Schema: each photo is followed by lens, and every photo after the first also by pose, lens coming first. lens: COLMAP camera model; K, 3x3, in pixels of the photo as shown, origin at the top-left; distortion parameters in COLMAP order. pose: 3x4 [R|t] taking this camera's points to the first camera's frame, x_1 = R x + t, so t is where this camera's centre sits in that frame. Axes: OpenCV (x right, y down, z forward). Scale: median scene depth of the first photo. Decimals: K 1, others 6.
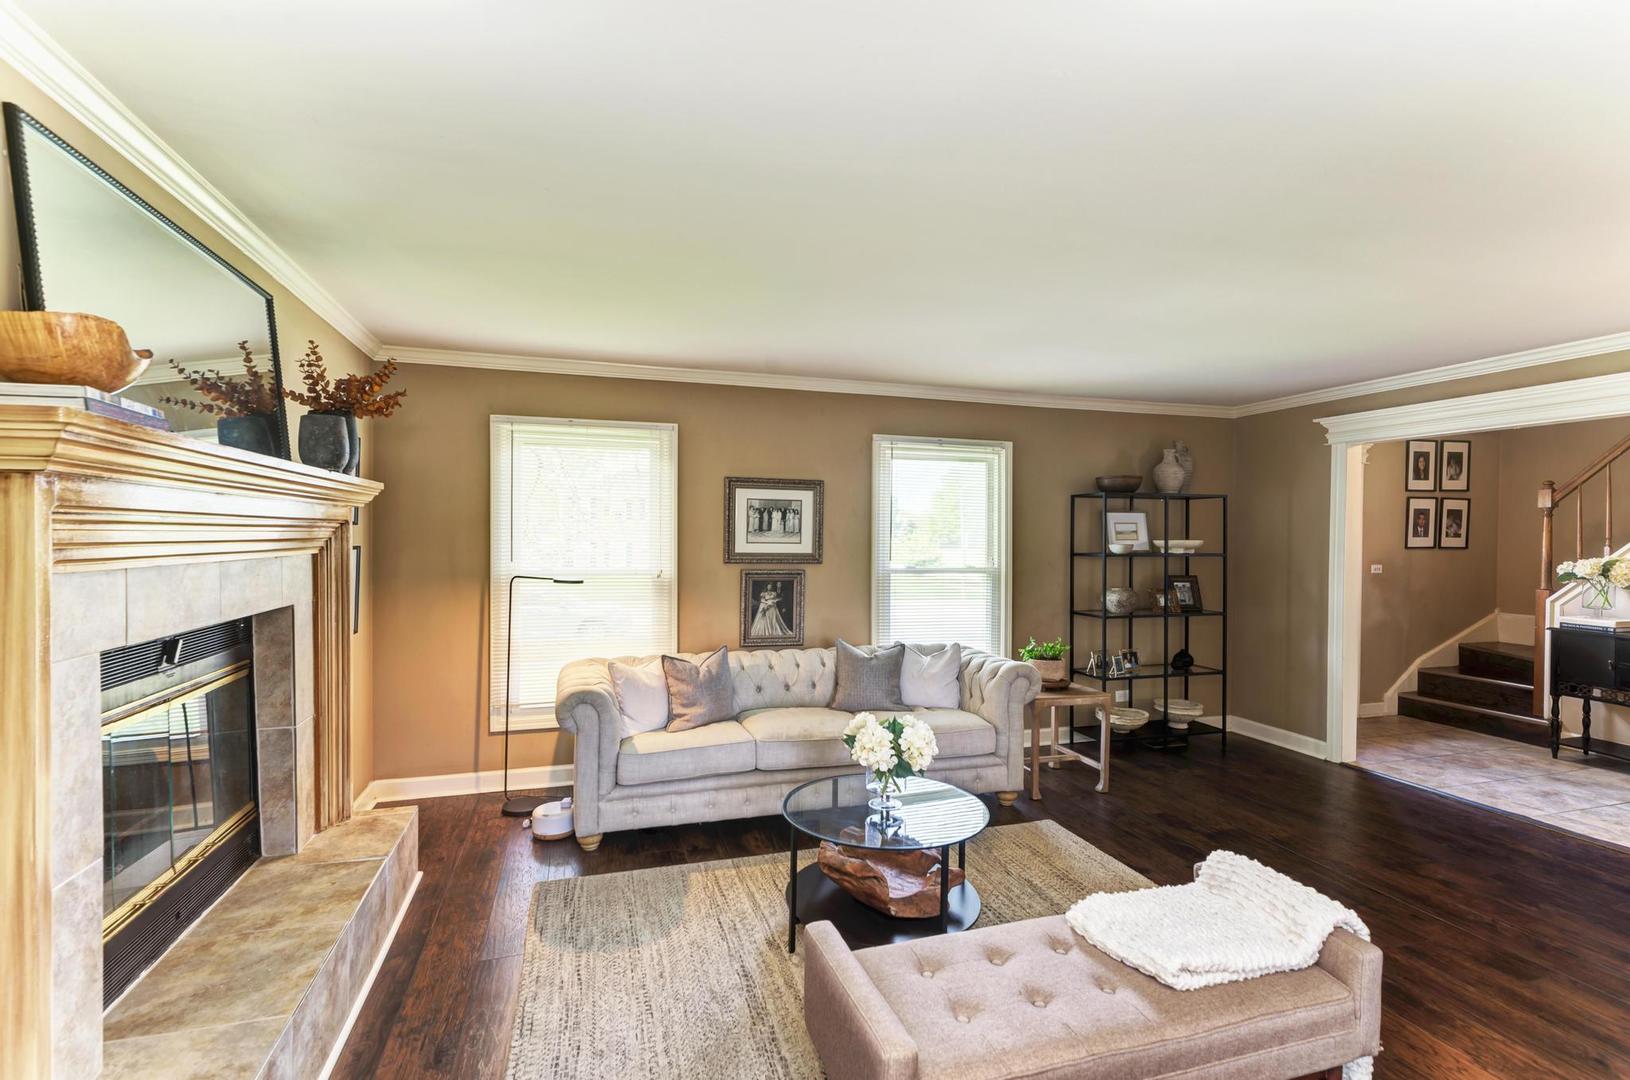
lens RADIAL K [[758.1, 0, 811.6], [0, 758.1, 540.5], [0, 0, 1]] dist [0.012140, -0.001591]
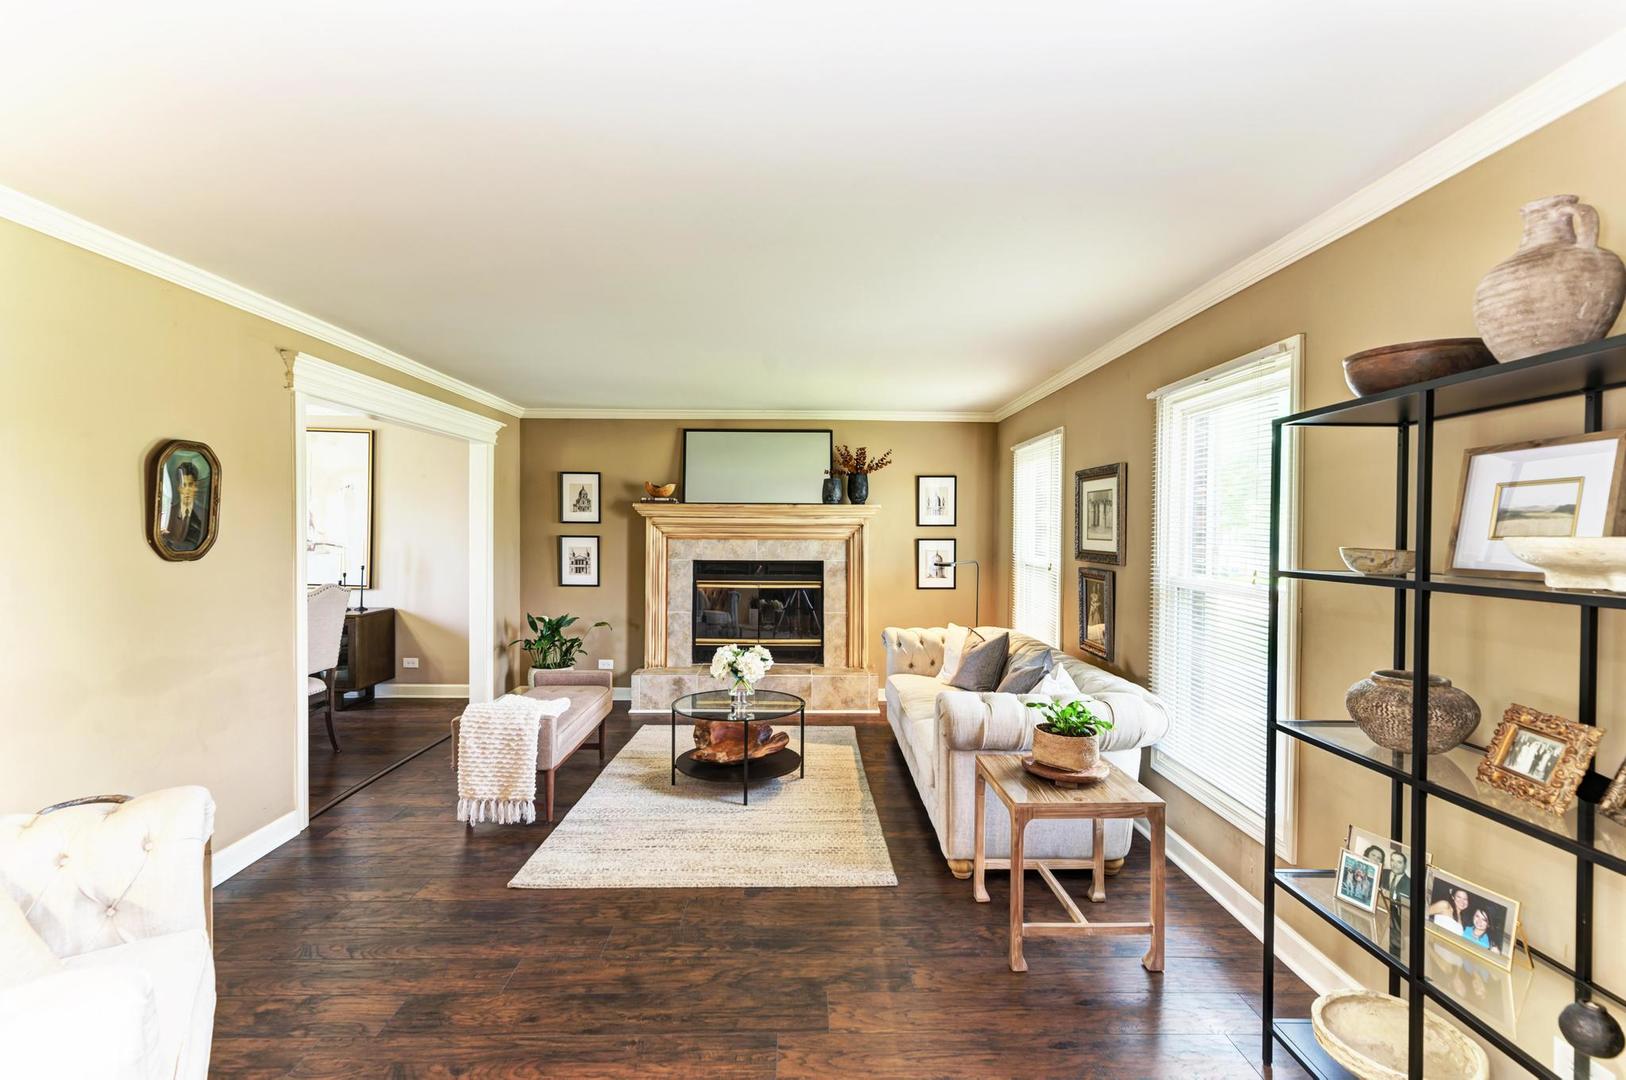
lens RADIAL K [[756.3, 0, 809.8], [0, 756.3, 539.9], [0, 0, 1]] dist [0.012140, -0.001591]
pose [[-0.288216, 0.004163, -0.957556, 0.919162], [-0.004416, 0.999974, 0.005677, -0.000267], [0.957555, 0.005865, -0.288191, 0.945406]]
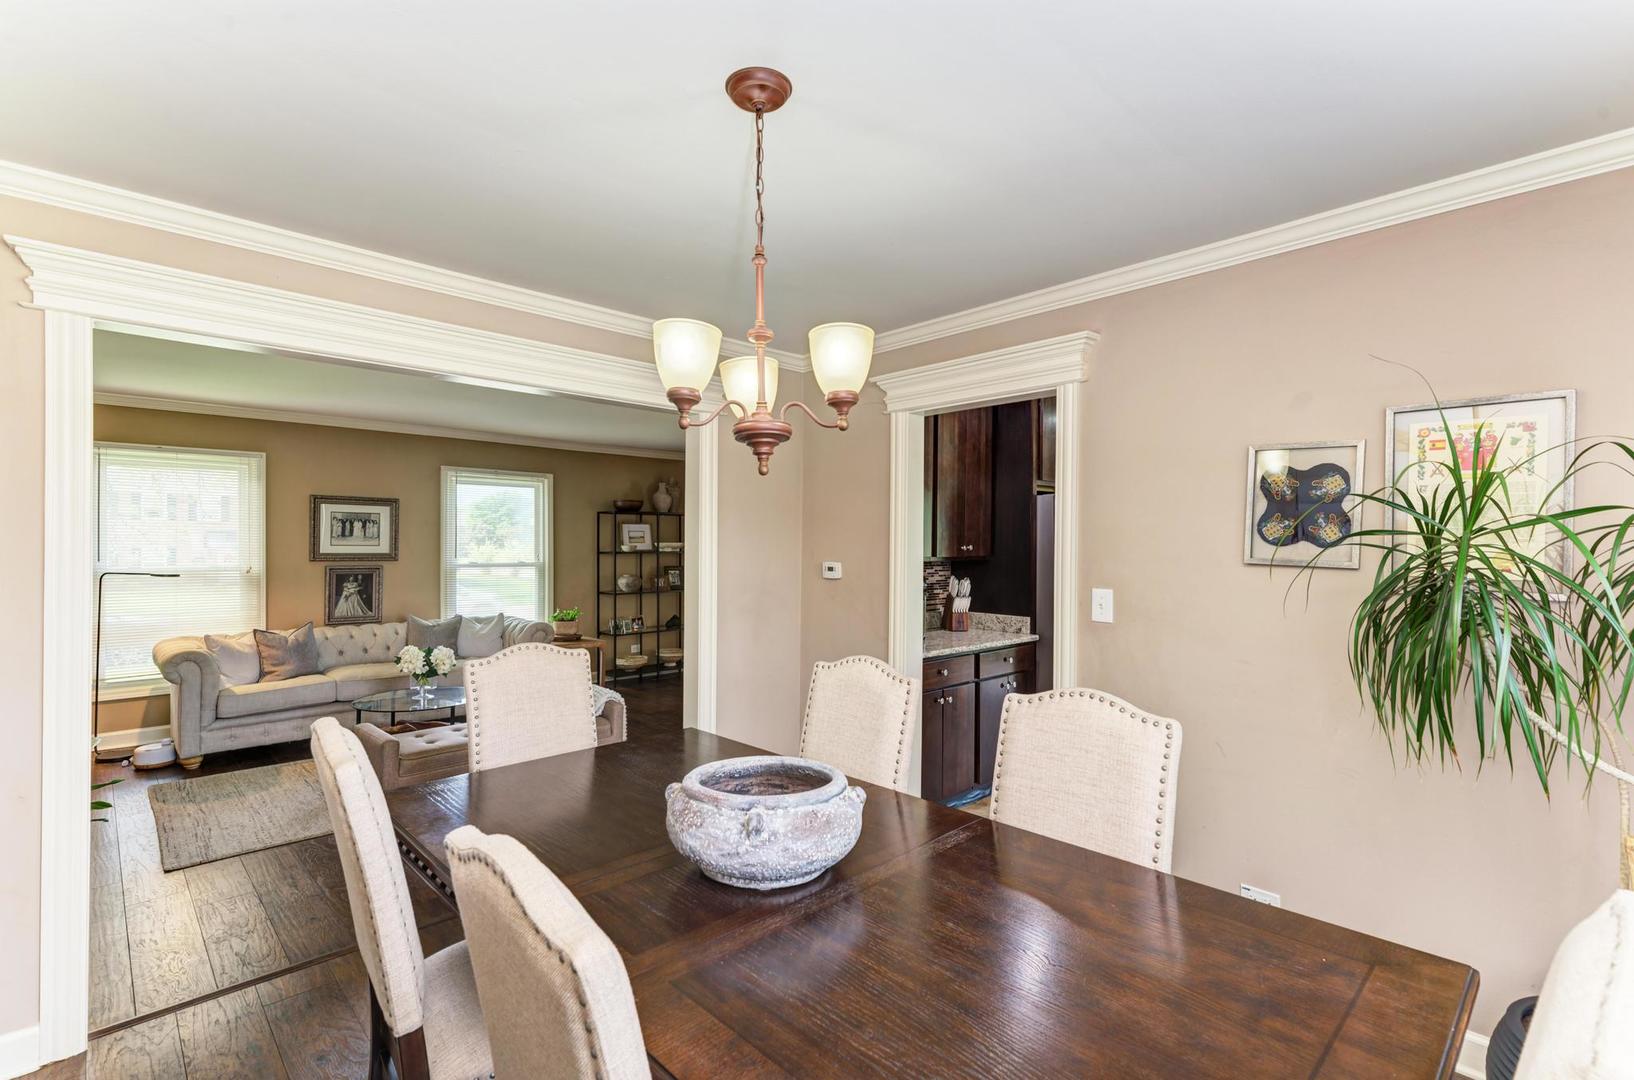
lens RADIAL K [[760.0, 0, 822.7], [0, 760.0, 545.0], [0, 0, 1]] dist [0.012140, -0.001591]
pose [[0.889972, -0.003588, 0.456001, 0.070170], [0.002915, 0.999993, 0.002181, 0.002044], [-0.456005, -0.000612, 0.889977, -0.568340]]
